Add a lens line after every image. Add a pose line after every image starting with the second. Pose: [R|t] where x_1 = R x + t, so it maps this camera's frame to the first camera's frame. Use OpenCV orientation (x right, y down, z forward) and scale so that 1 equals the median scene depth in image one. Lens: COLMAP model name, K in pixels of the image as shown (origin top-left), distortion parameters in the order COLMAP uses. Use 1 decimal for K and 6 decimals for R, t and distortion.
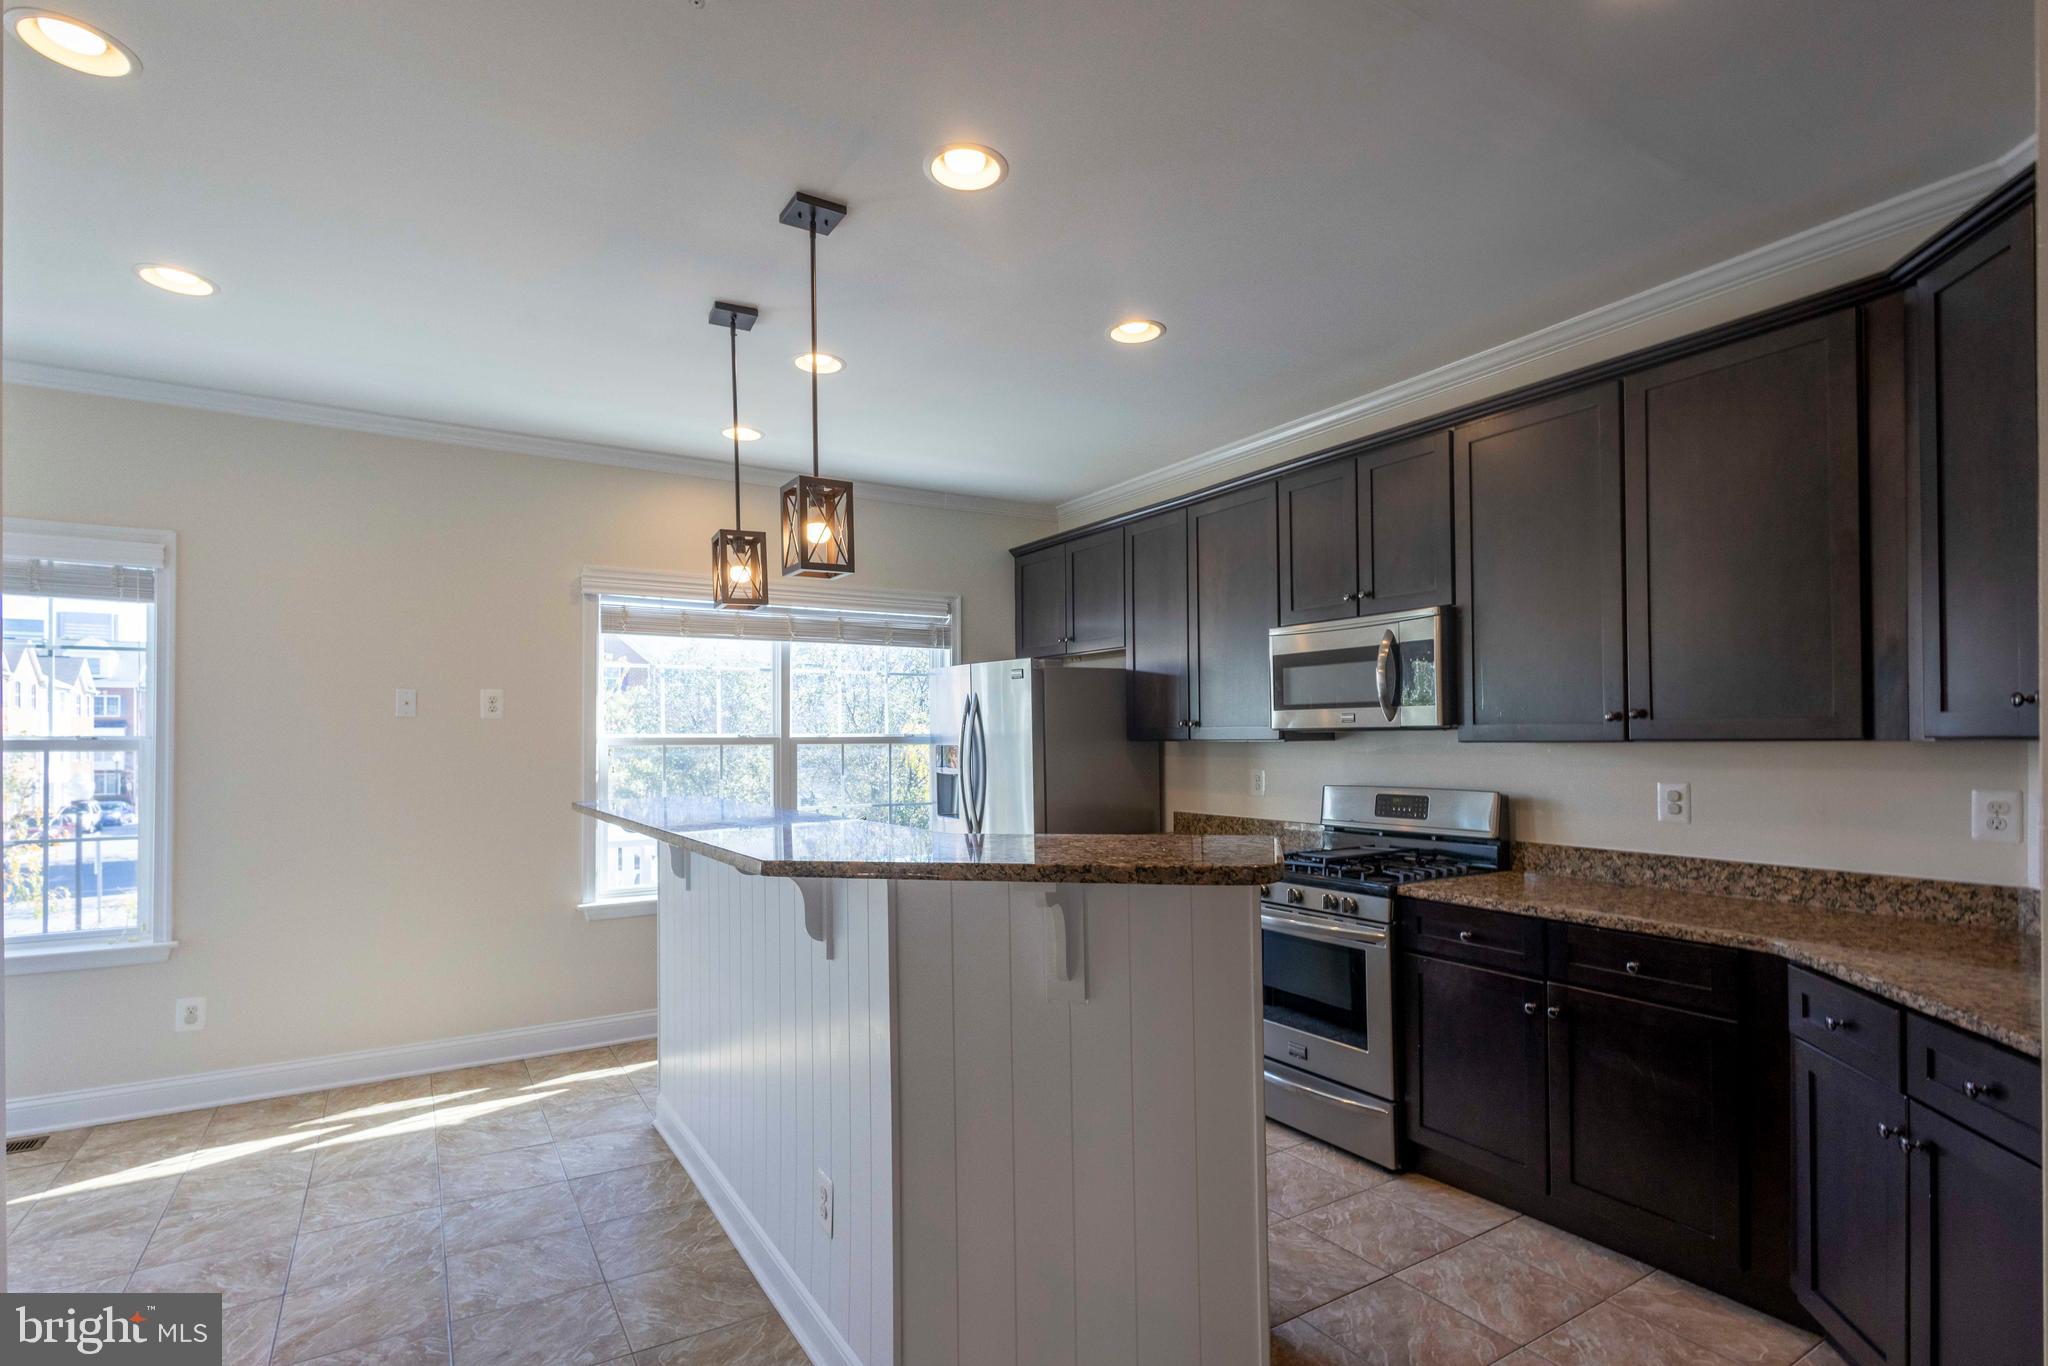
lens RADIAL K [[952.3, 0, 1022.5], [0, 952.3, 746.7], [0, 0, 1]] dist [0.002330, 0.000164]
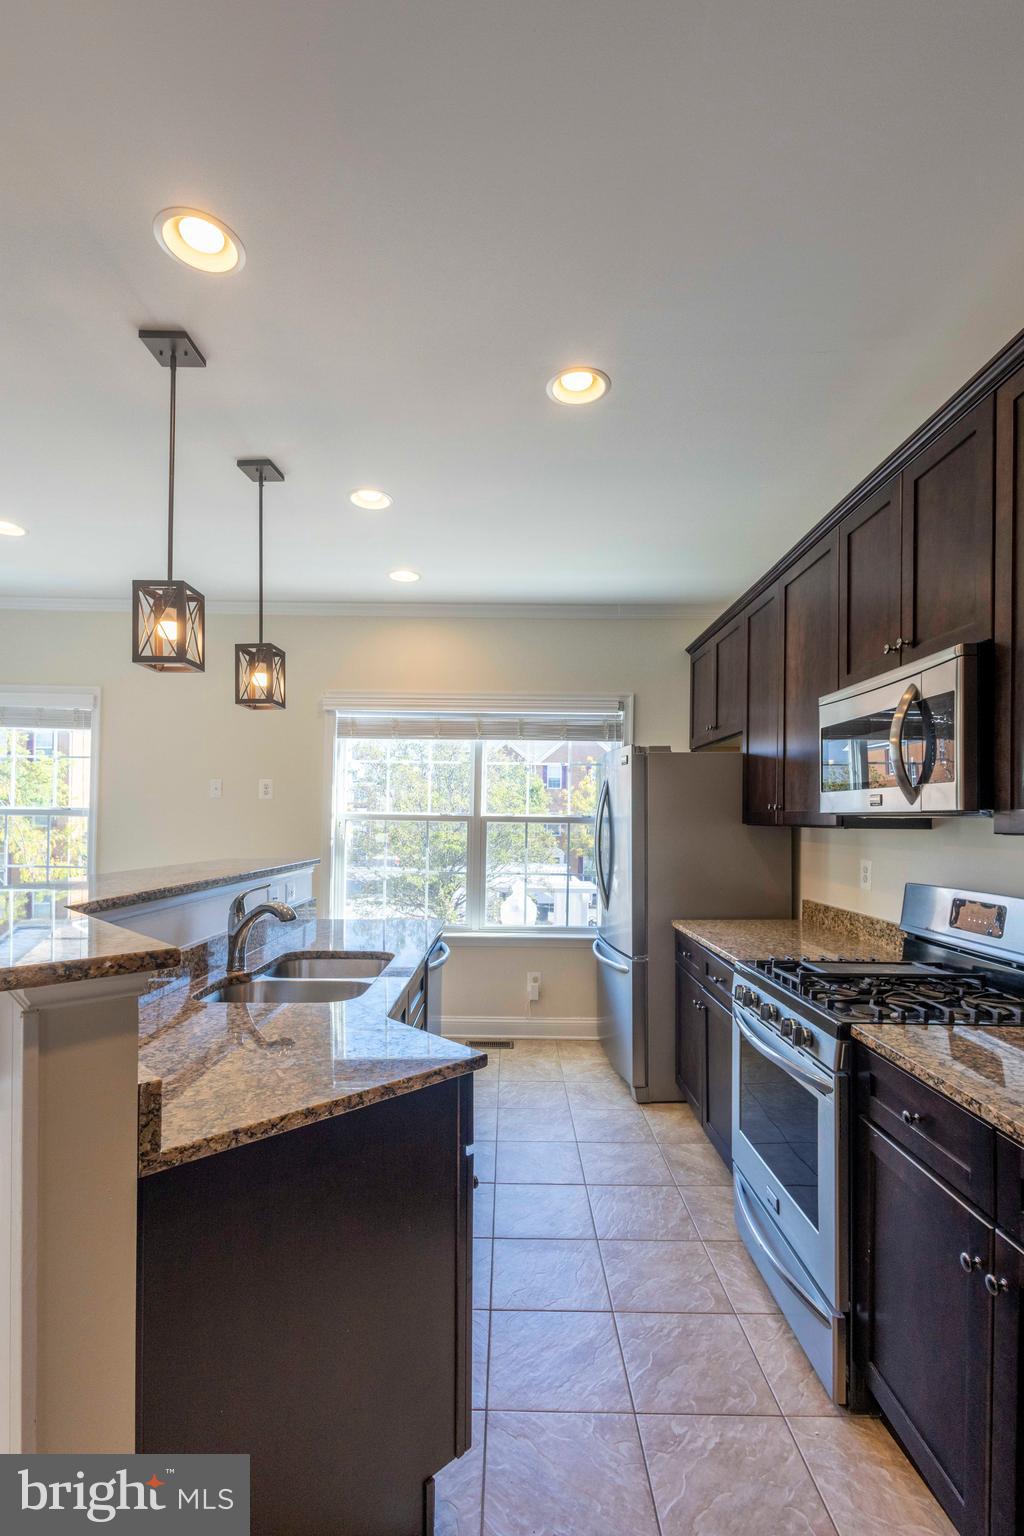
lens RADIAL K [[694.5, 0, 512.2], [0, 694.5, 825.4], [0, 0, 1]] dist [0.000820, 0.000021]
pose [[0.855867, 0.022679, -0.516698, 0.301948], [-0.023463, 0.999712, 0.005015, -0.003626], [0.516663, 0.007831, 0.856153, 0.270867]]
